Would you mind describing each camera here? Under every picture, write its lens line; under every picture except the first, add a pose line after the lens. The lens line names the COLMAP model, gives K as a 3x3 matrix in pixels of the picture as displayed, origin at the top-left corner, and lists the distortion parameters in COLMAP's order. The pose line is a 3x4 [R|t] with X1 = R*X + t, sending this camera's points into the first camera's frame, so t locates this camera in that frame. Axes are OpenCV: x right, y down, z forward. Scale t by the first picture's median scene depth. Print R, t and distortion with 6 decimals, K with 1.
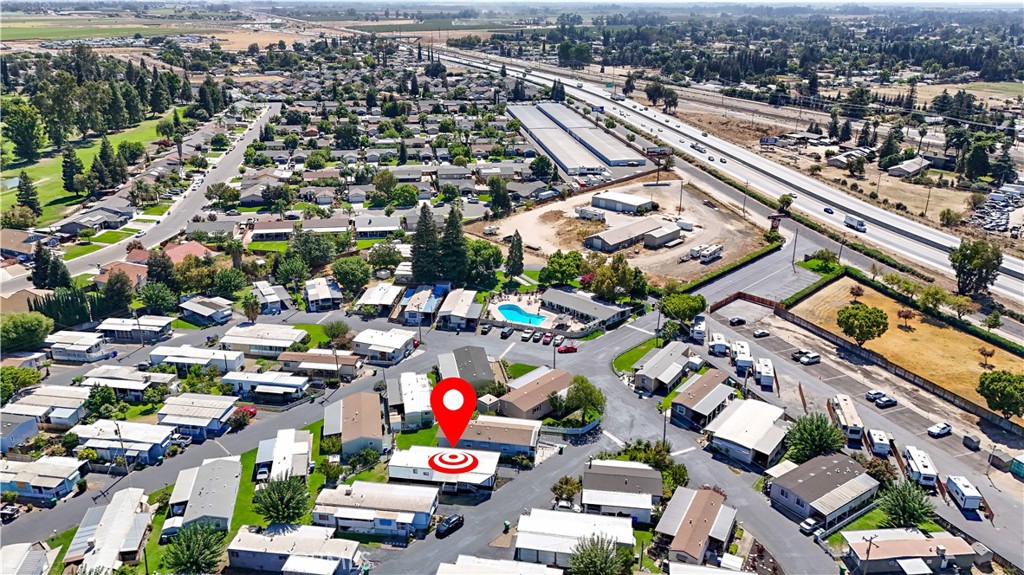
lens RADIAL K [[749.2, 0, 512.3], [0, 749.2, 288.6], [0, 0, 1]] dist [0.077751, -0.069057]
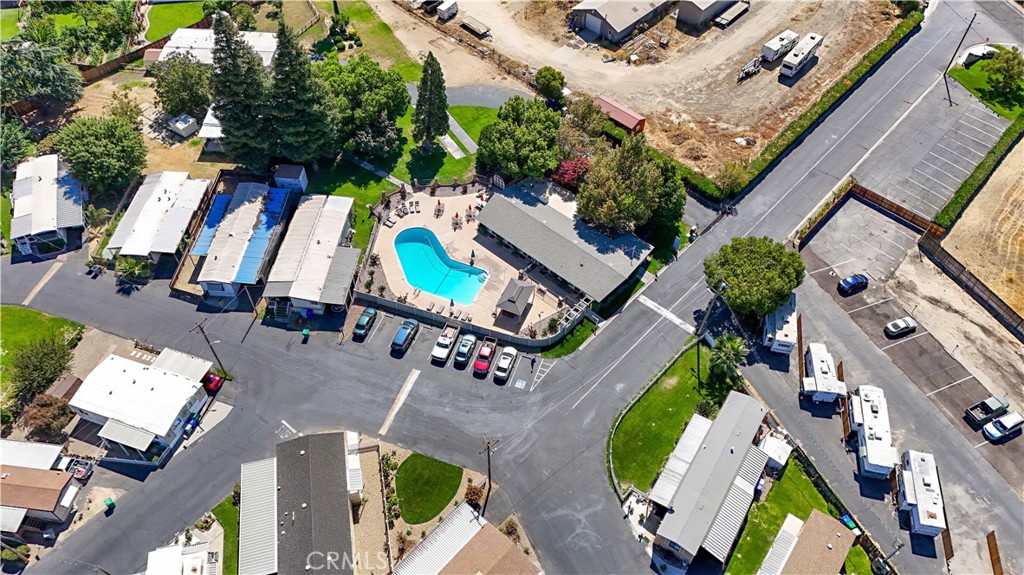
lens RADIAL K [[749.2, 0, 512.3], [0, 749.2, 288.6], [0, 0, 1]] dist [0.077751, -0.069057]
pose [[0.999732, -0.010535, 0.020636, 0.041672], [-0.001016, 0.869872, 0.493277, -0.164161], [-0.023147, -0.493165, 0.869628, 0.428686]]
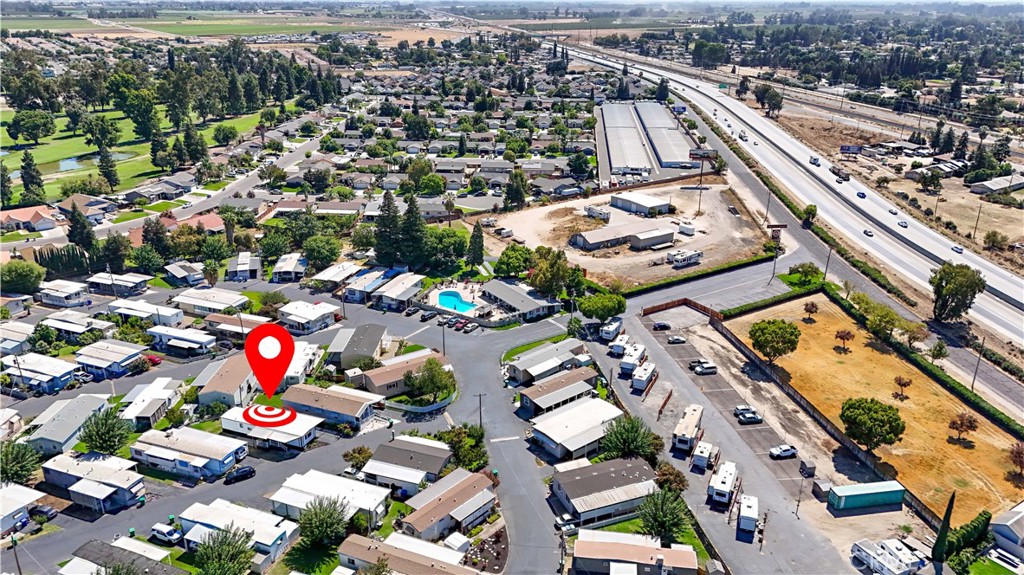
lens RADIAL K [[749.2, 0, 512.3], [0, 749.2, 288.6], [0, 0, 1]] dist [0.077751, -0.069057]
pose [[0.973799, 0.082026, -0.212101, 0.243237], [-0.081736, 0.996602, 0.010149, 0.000332], [0.212213, 0.007453, 0.977195, 0.002866]]
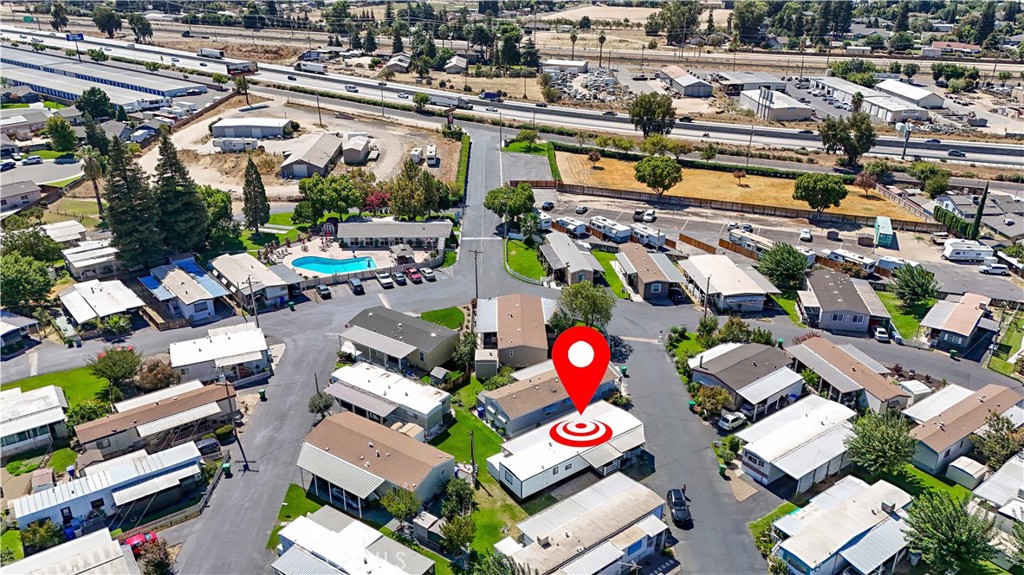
lens RADIAL K [[749.2, 0, 512.3], [0, 749.2, 288.6], [0, 0, 1]] dist [0.077751, -0.069057]
pose [[0.708783, -0.290488, 0.642839, -0.269855], [0.251606, 0.955445, 0.154333, -0.008628], [-0.659030, 0.052354, 0.750292, 0.273705]]
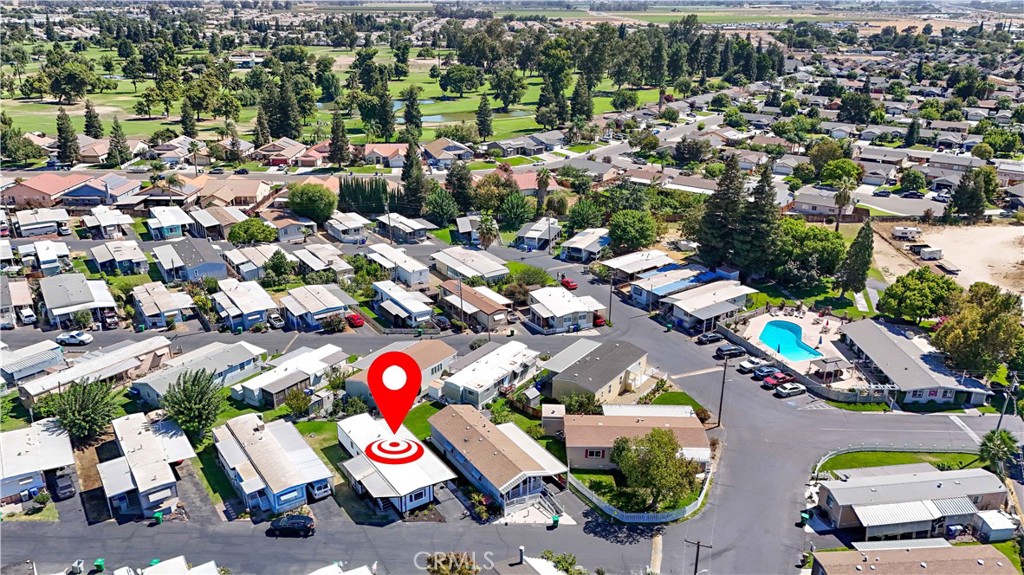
lens RADIAL K [[749.2, 0, 512.3], [0, 749.2, 288.6], [0, 0, 1]] dist [0.077751, -0.069057]
pose [[0.680555, 0.266131, -0.682656, 0.223094], [-0.265904, 0.957892, 0.108346, -0.011363], [0.682745, 0.107786, 0.722663, 0.290427]]
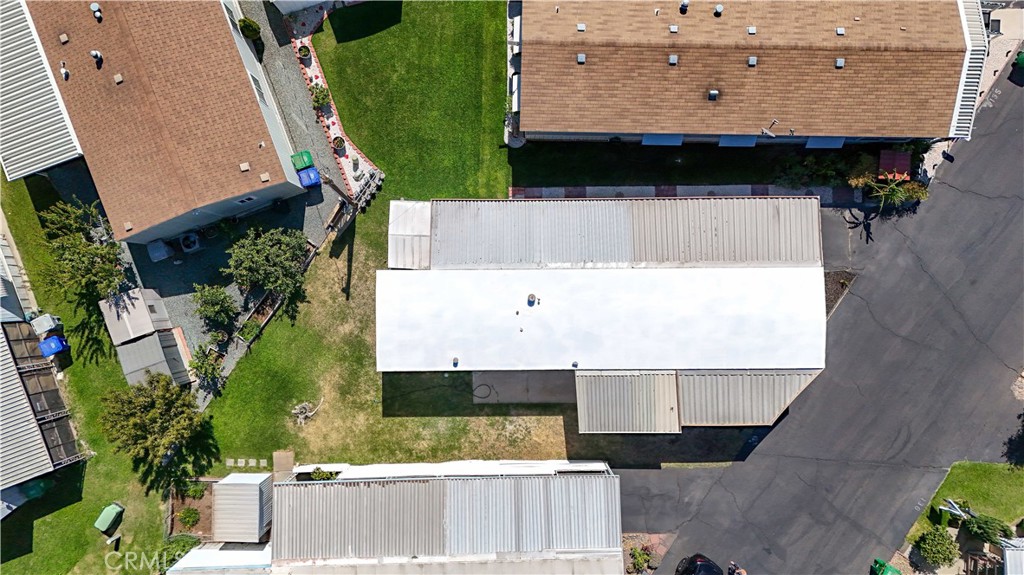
lens RADIAL K [[749.2, 0, 512.3], [0, 749.2, 288.6], [0, 0, 1]] dist [0.077751, -0.069057]
pose [[0.988334, -0.151858, 0.011611, -0.062653], [0.043337, 0.353501, 0.934430, 0.001981], [-0.146005, -0.923026, 0.355958, 0.482441]]
